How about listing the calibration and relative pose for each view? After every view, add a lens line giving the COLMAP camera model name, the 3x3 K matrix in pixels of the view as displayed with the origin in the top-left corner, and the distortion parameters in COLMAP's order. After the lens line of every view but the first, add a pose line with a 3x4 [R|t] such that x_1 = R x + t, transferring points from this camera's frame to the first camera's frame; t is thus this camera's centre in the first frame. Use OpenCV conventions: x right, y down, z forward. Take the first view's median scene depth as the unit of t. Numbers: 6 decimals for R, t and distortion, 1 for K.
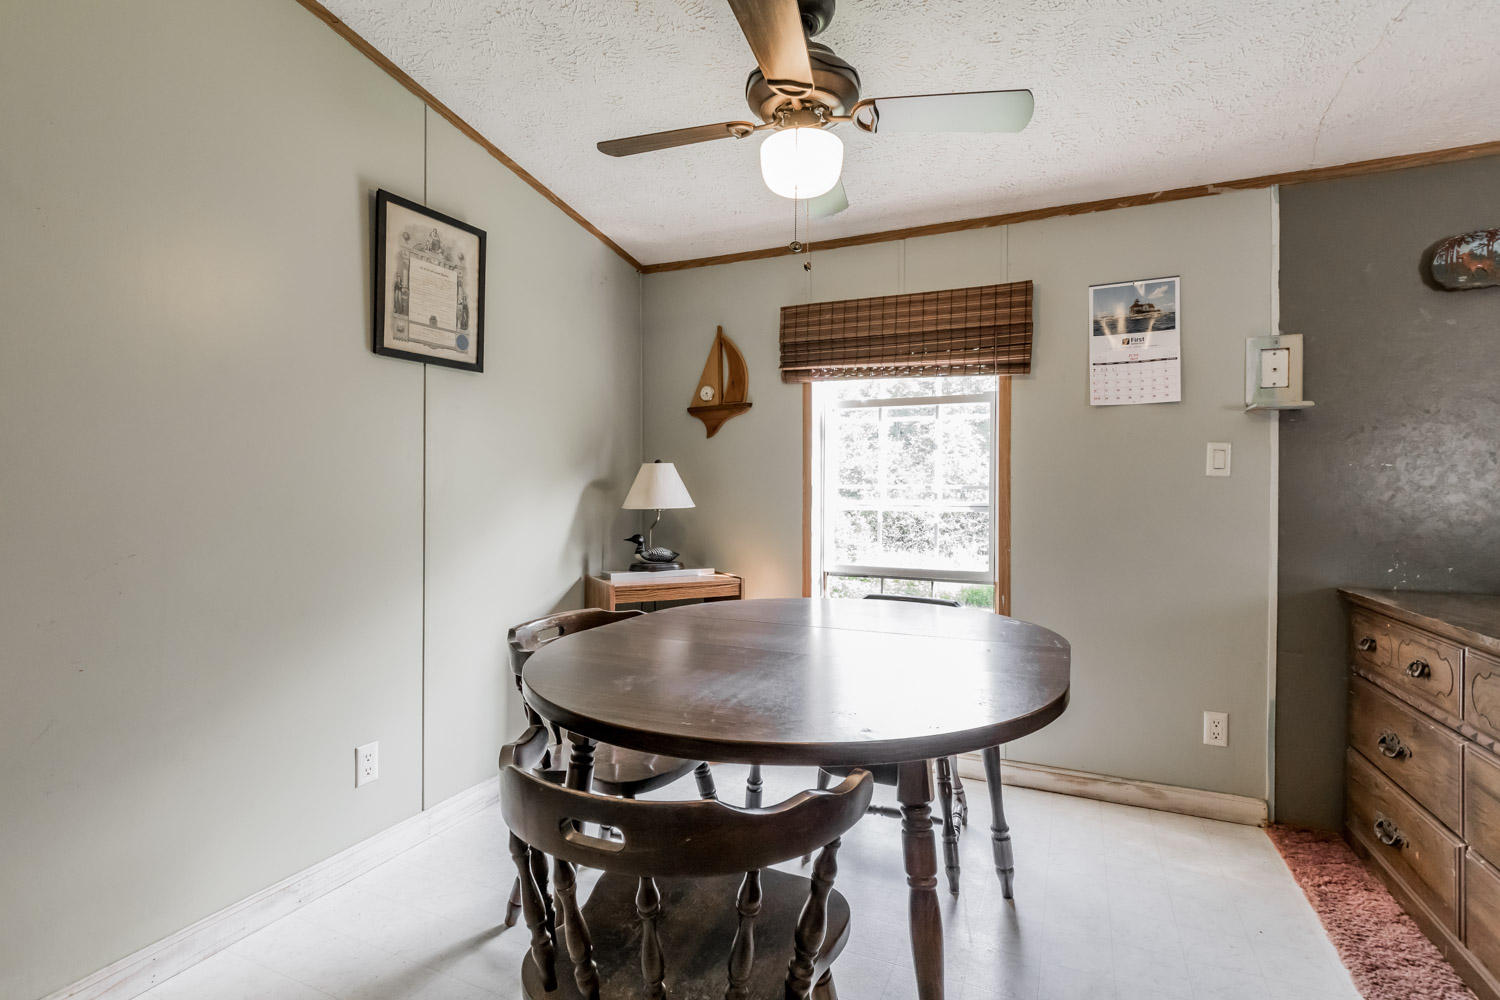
lens RADIAL K [[700.6, 0, 746.6], [0, 700.6, 500.4], [0, 0, 1]] dist [0.003852, 0.001349]
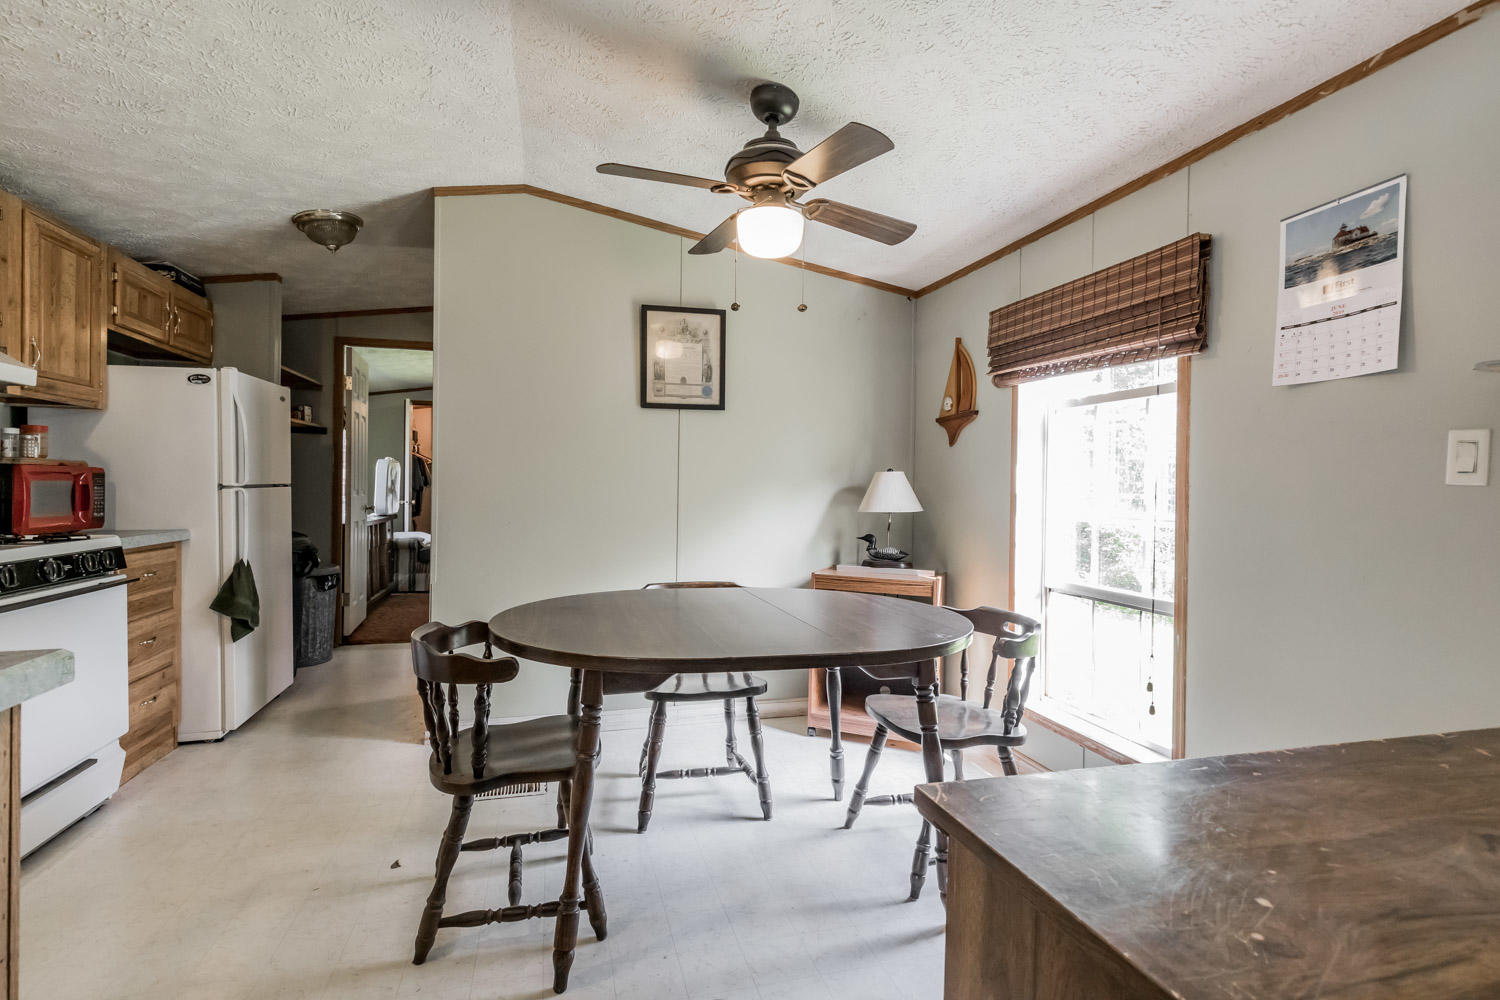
lens RADIAL K [[700.6, 0, 754.4], [0, 700.6, 492.5], [0, 0, 1]] dist [0.003852, 0.001349]
pose [[0.656022, 0.009717, -0.754679, 0.657934], [-0.019096, 0.999811, -0.003727, -0.012897], [0.754500, 0.016856, 0.656083, 0.120332]]
